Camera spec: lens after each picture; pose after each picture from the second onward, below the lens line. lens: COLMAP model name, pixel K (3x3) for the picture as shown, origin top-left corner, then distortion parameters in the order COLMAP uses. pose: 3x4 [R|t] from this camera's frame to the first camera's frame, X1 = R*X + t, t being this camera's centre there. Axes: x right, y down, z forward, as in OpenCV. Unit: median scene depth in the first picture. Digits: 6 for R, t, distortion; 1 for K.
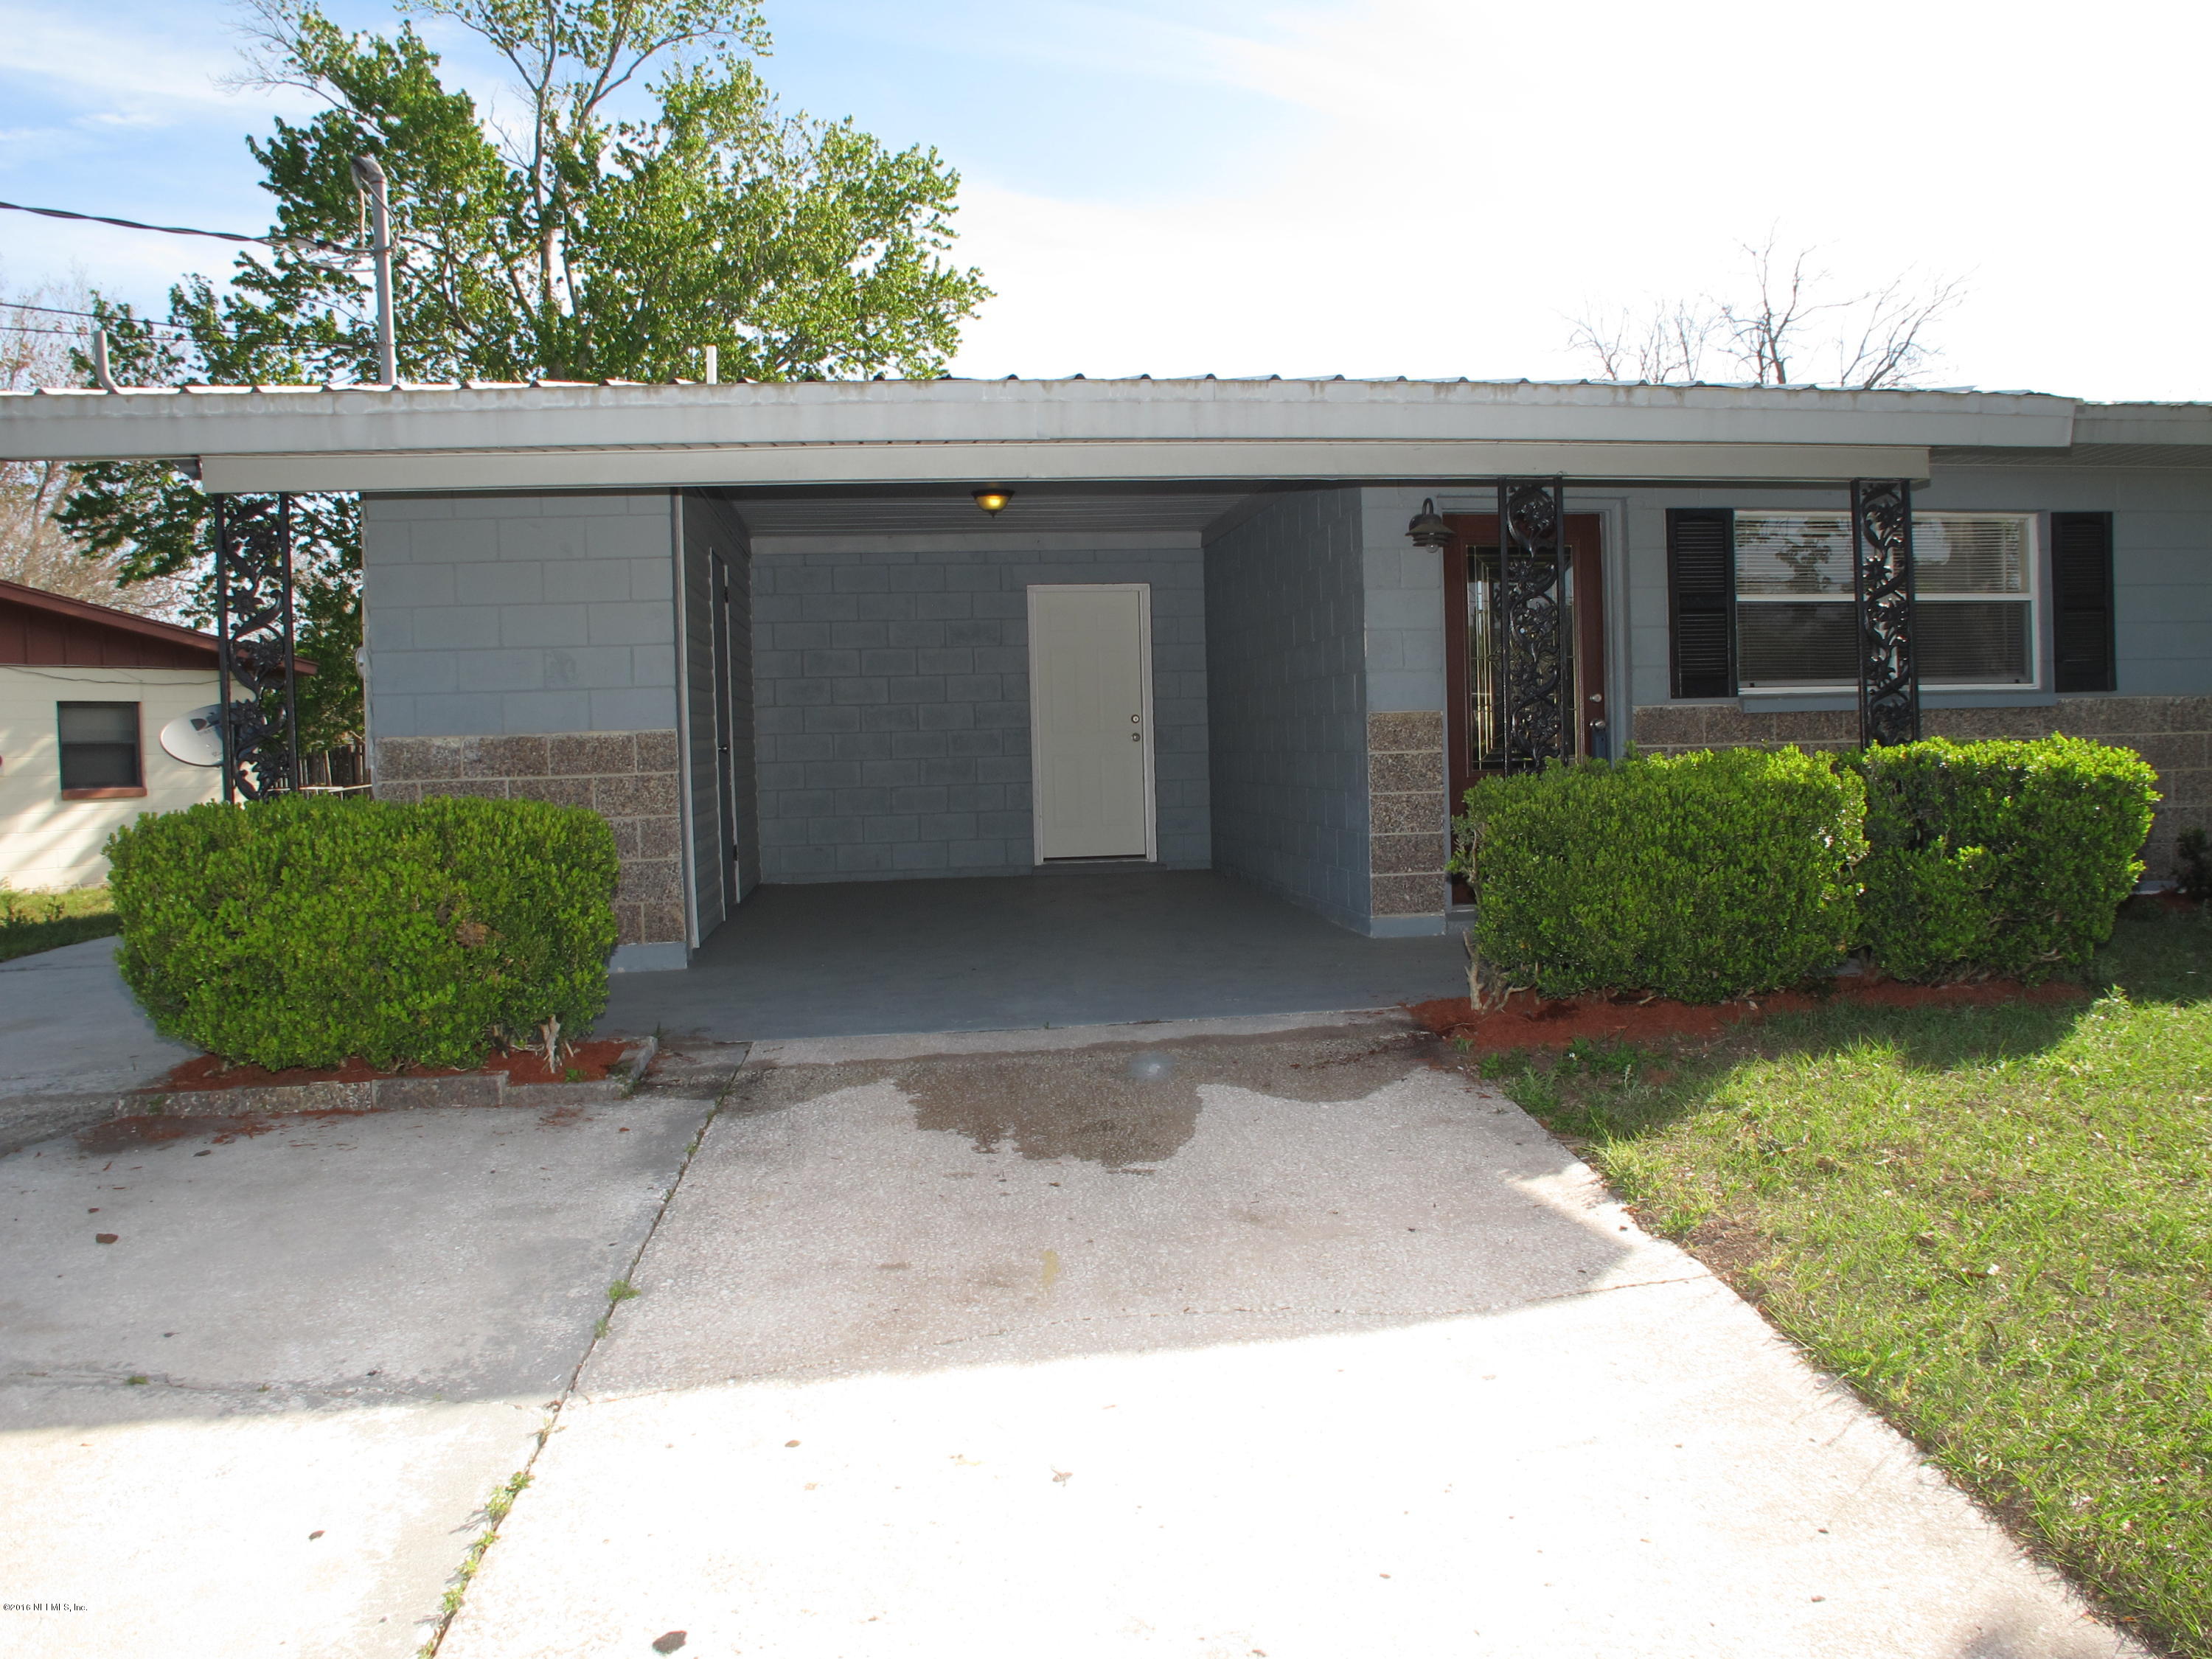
lens RADIAL K [[1607.4, 0, 1093.1], [0, 1607.4, 807.3], [0, 0, 1]] dist [-0.127593, 0.092483]
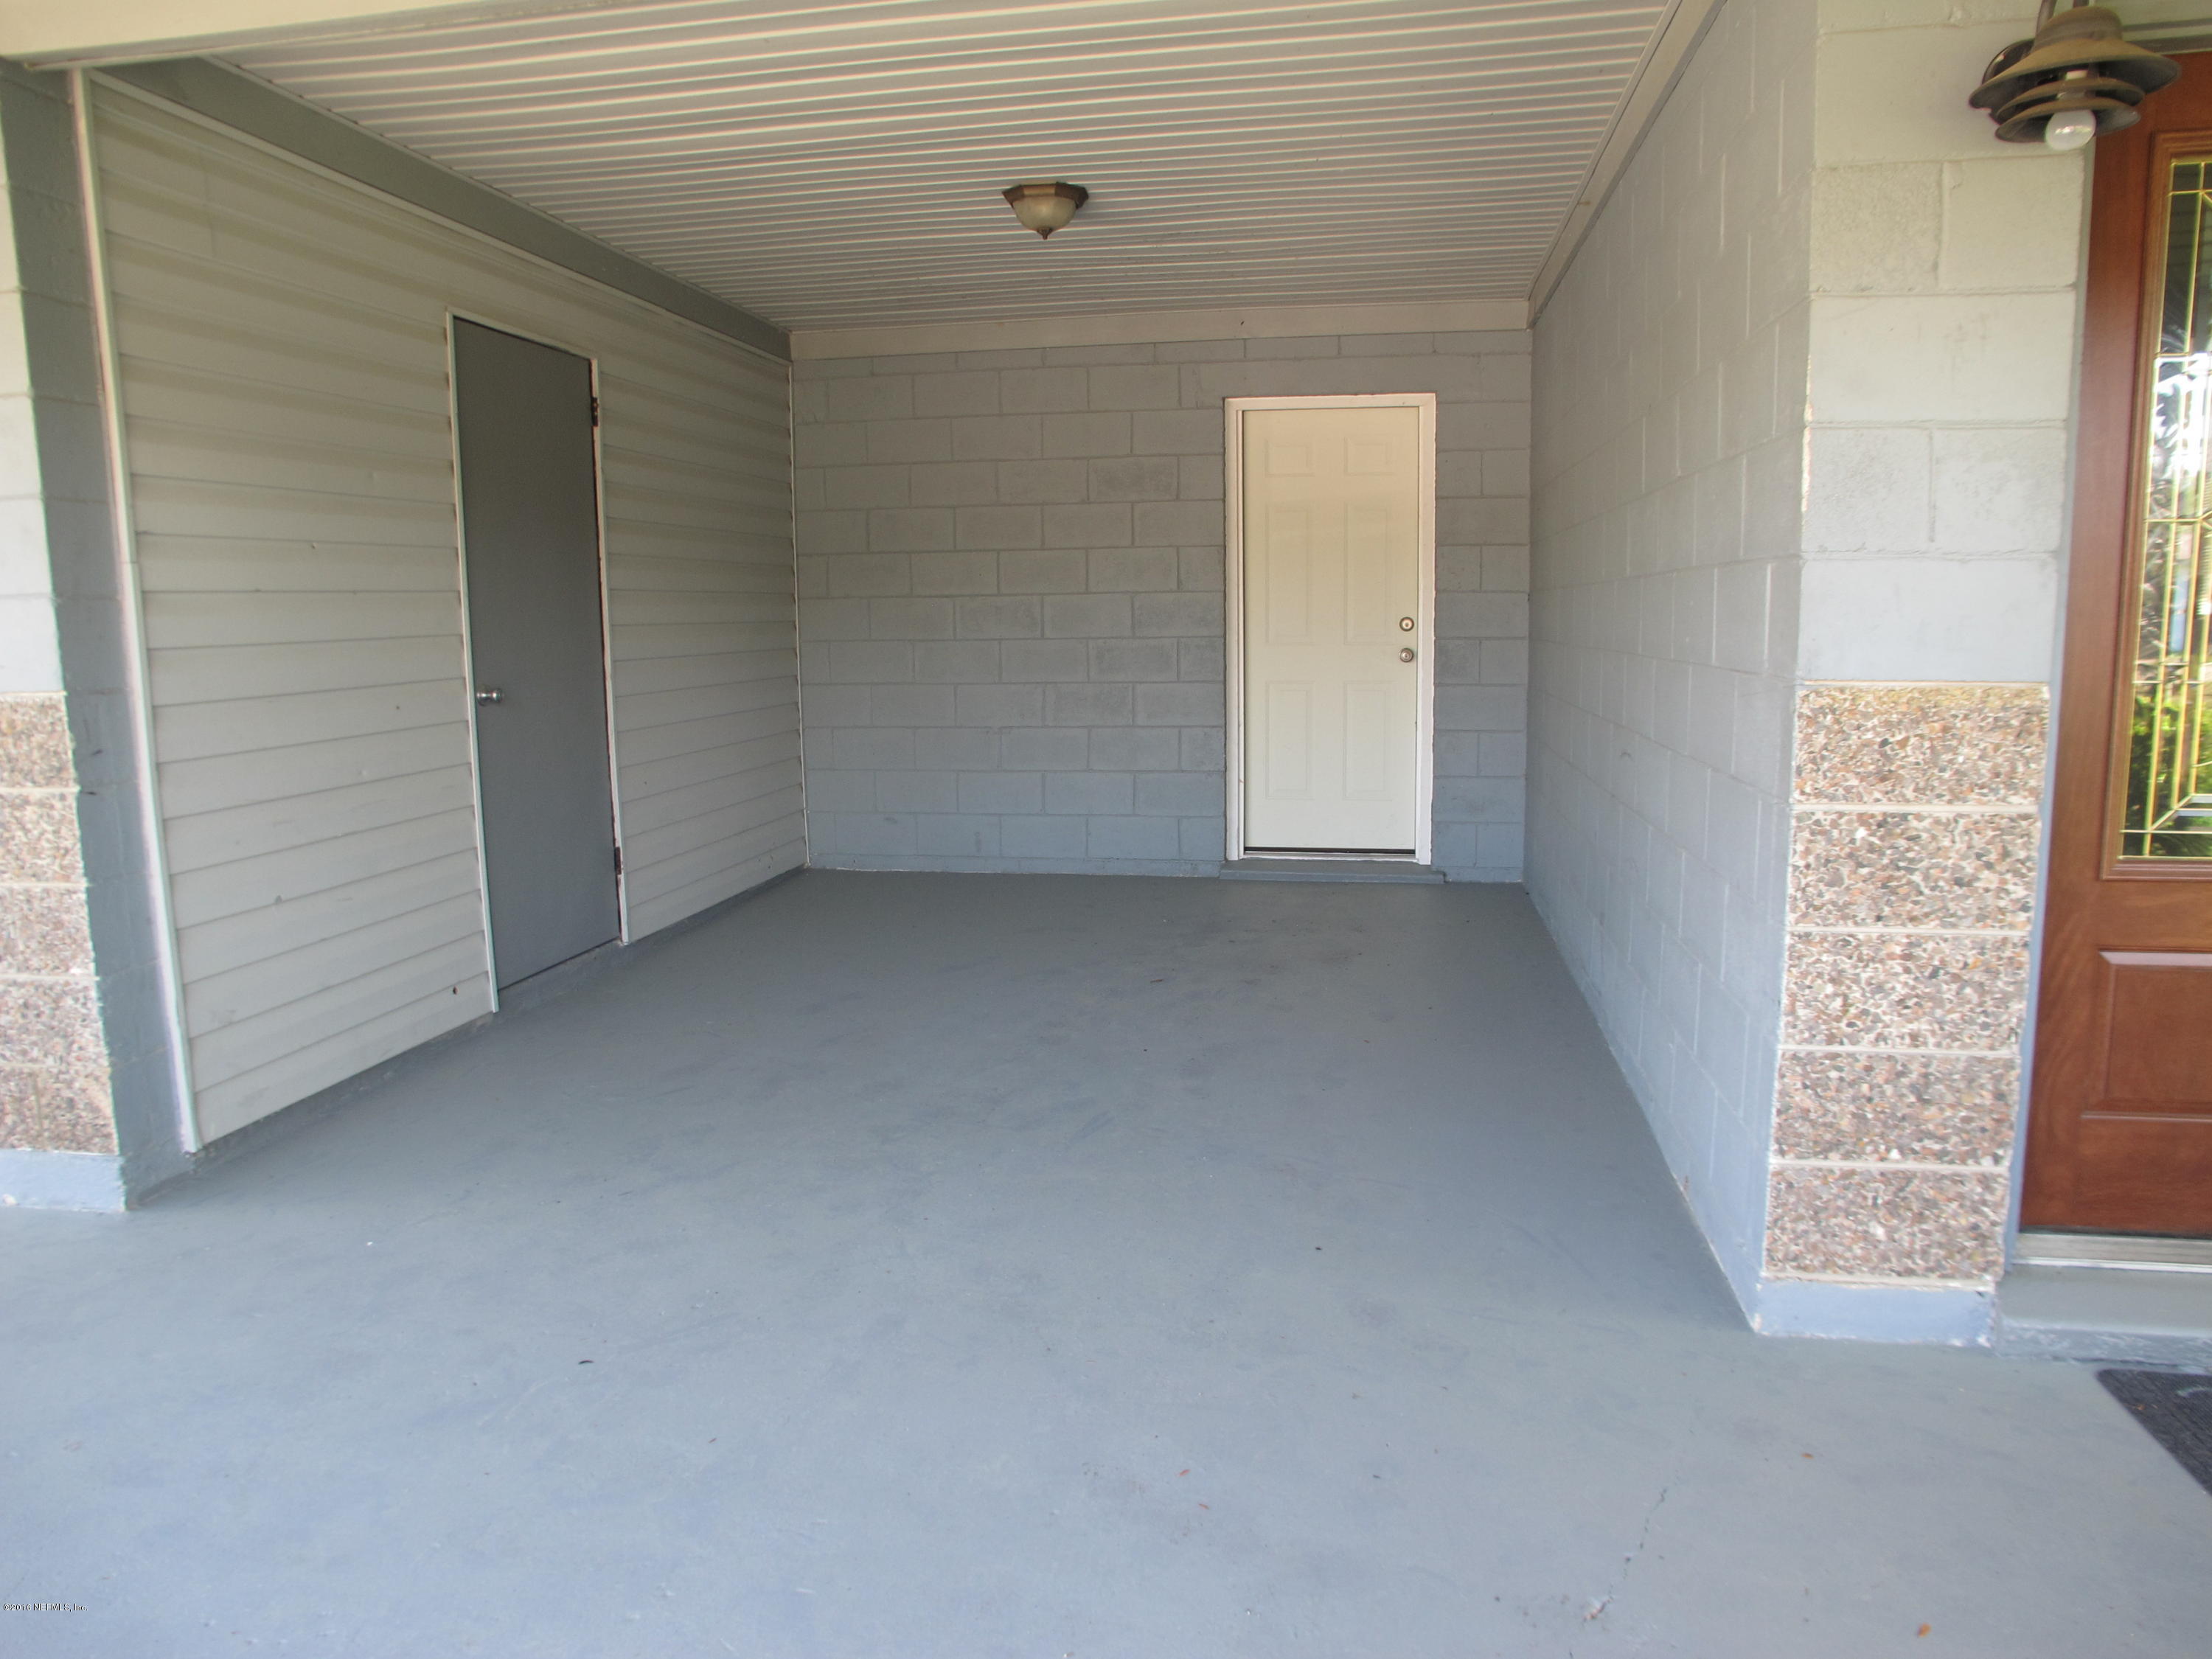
lens RADIAL K [[1469.5, 0, 1099.5], [0, 1469.5, 821.2], [0, 0, 1]] dist [-0.103778, 0.055135]
pose [[0.954609, 0.055360, -0.292674, 0.119082], [-0.023564, 0.993533, 0.111071, -0.059071], [0.296930, -0.099133, 0.949740, 0.656390]]
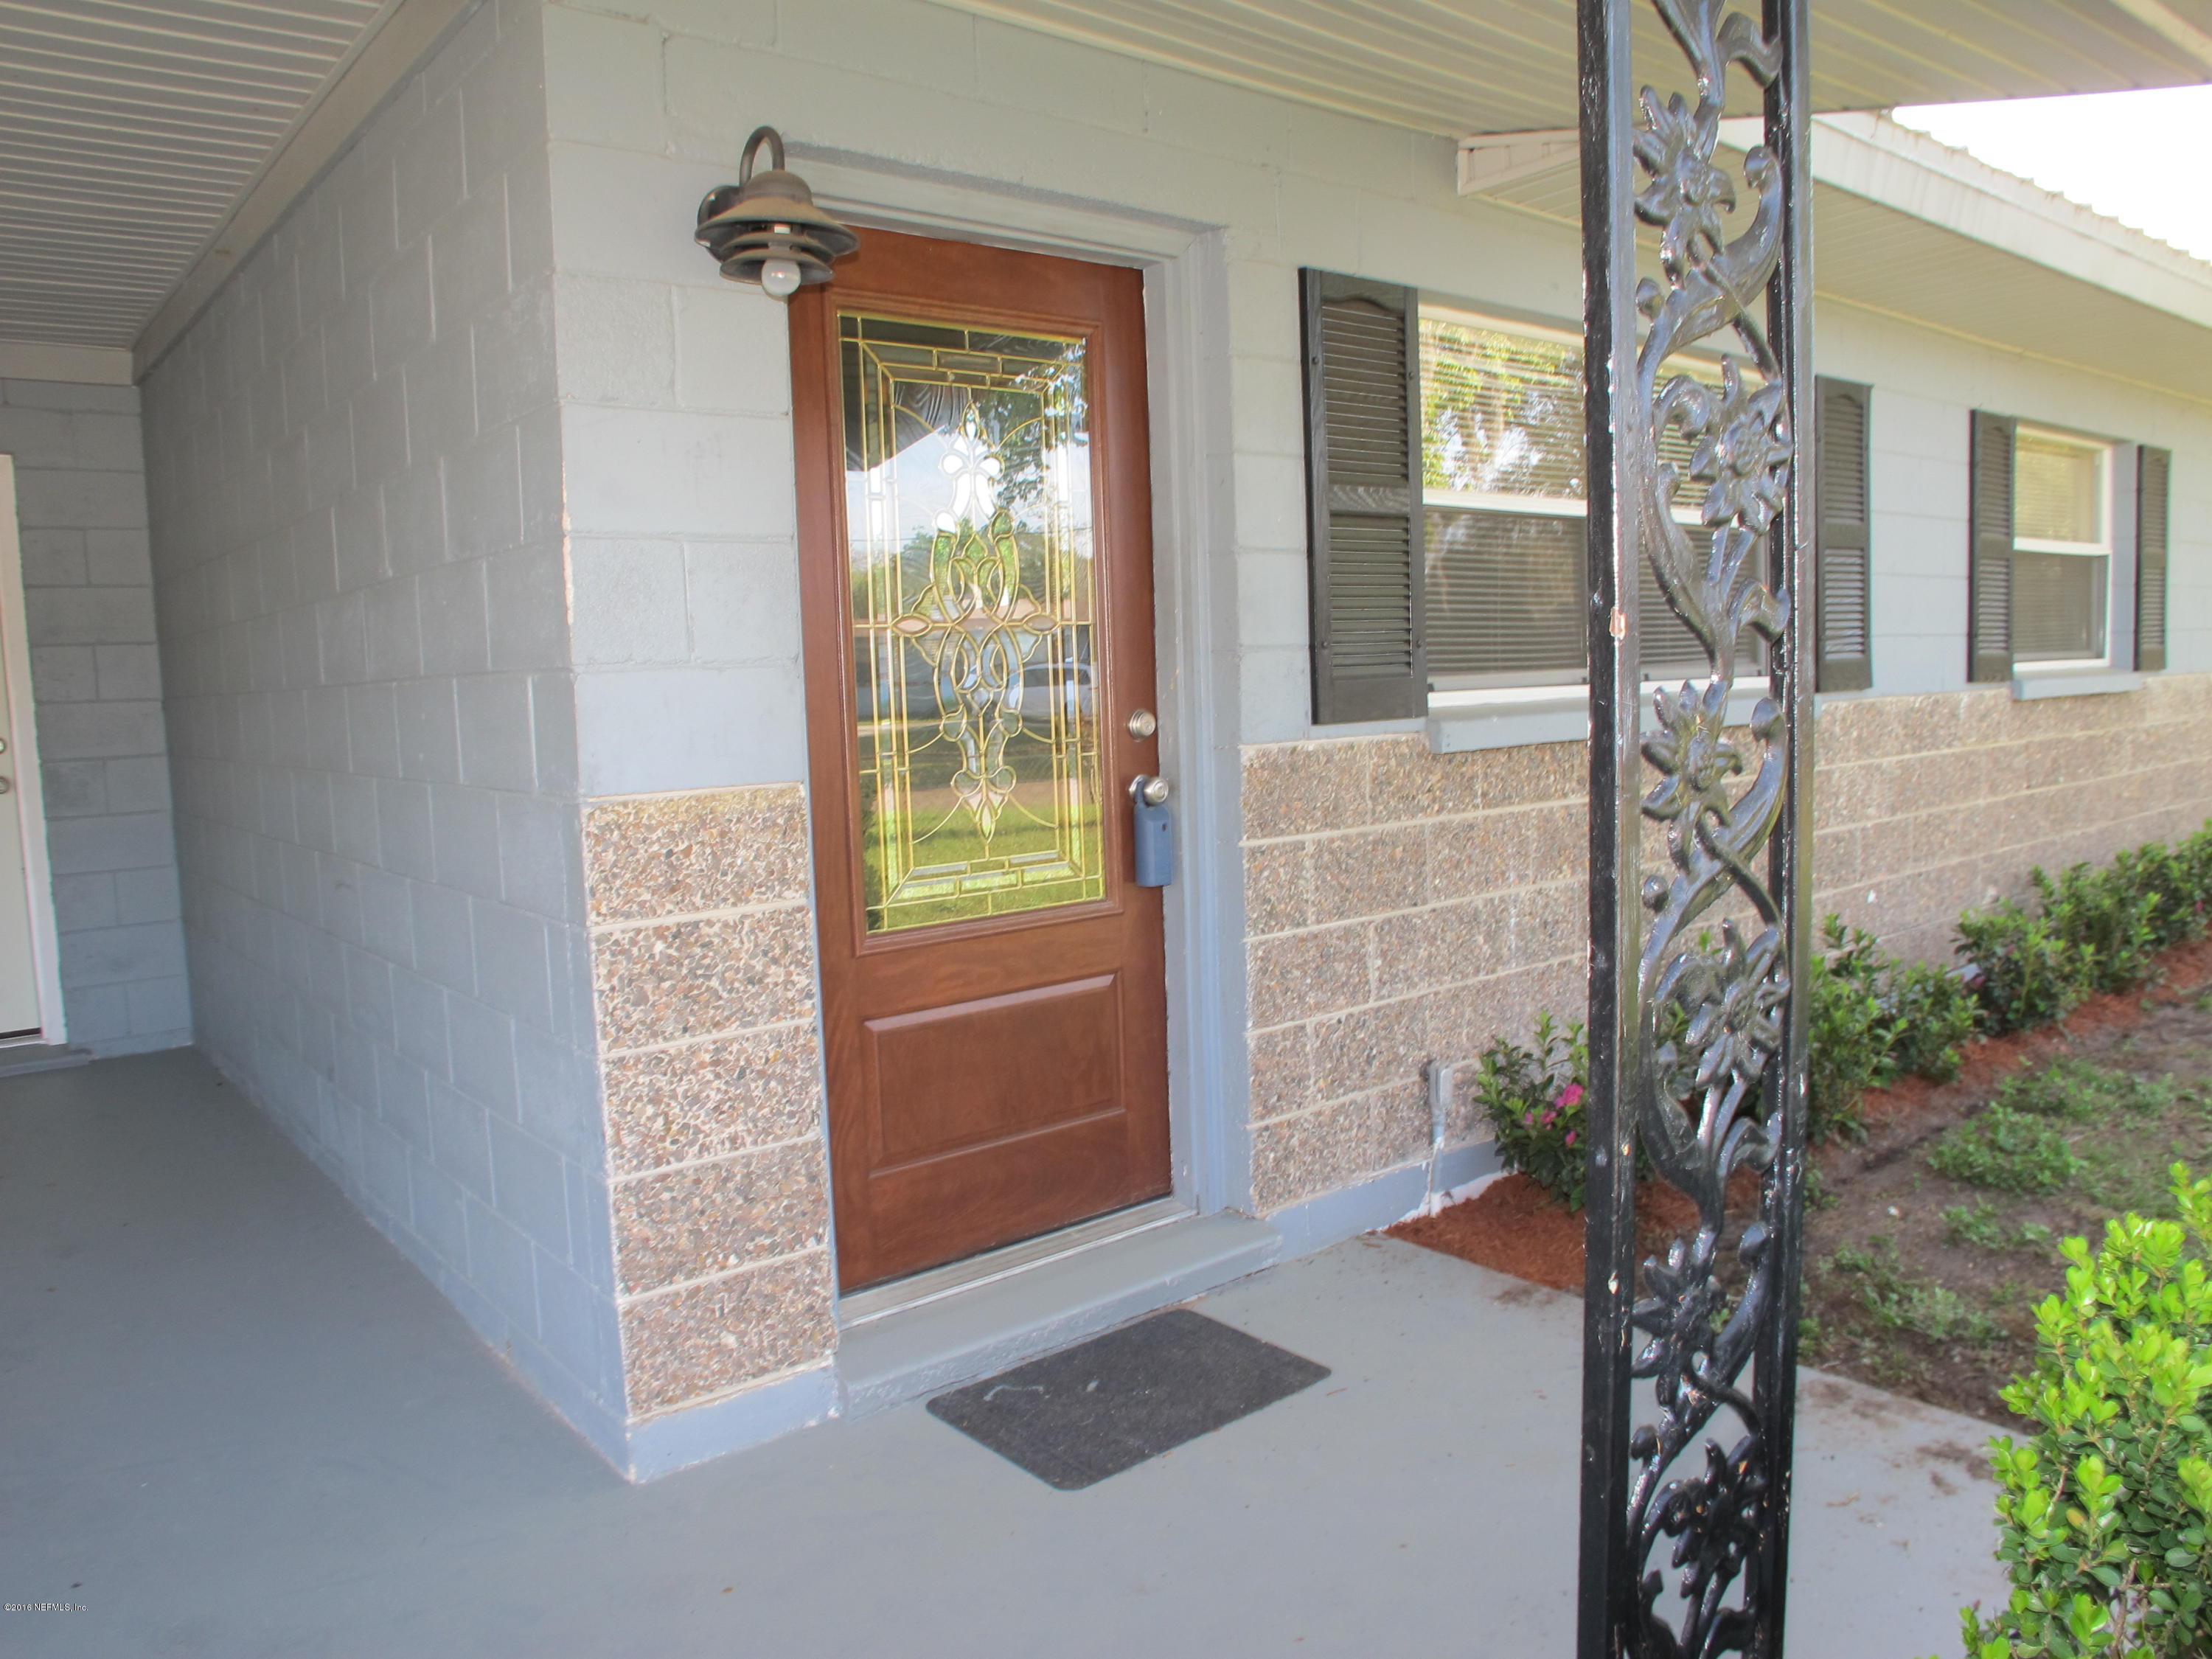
lens RADIAL K [[1607.4, 0, 1108.4], [0, 1607.4, 826.1], [0, 0, 1]] dist [-0.127593, 0.092483]
pose [[0.845315, -0.055720, 0.531355, 0.090665], [0.032707, 0.998078, 0.052629, -0.065675], [-0.533267, -0.027109, 0.845513, 0.663461]]
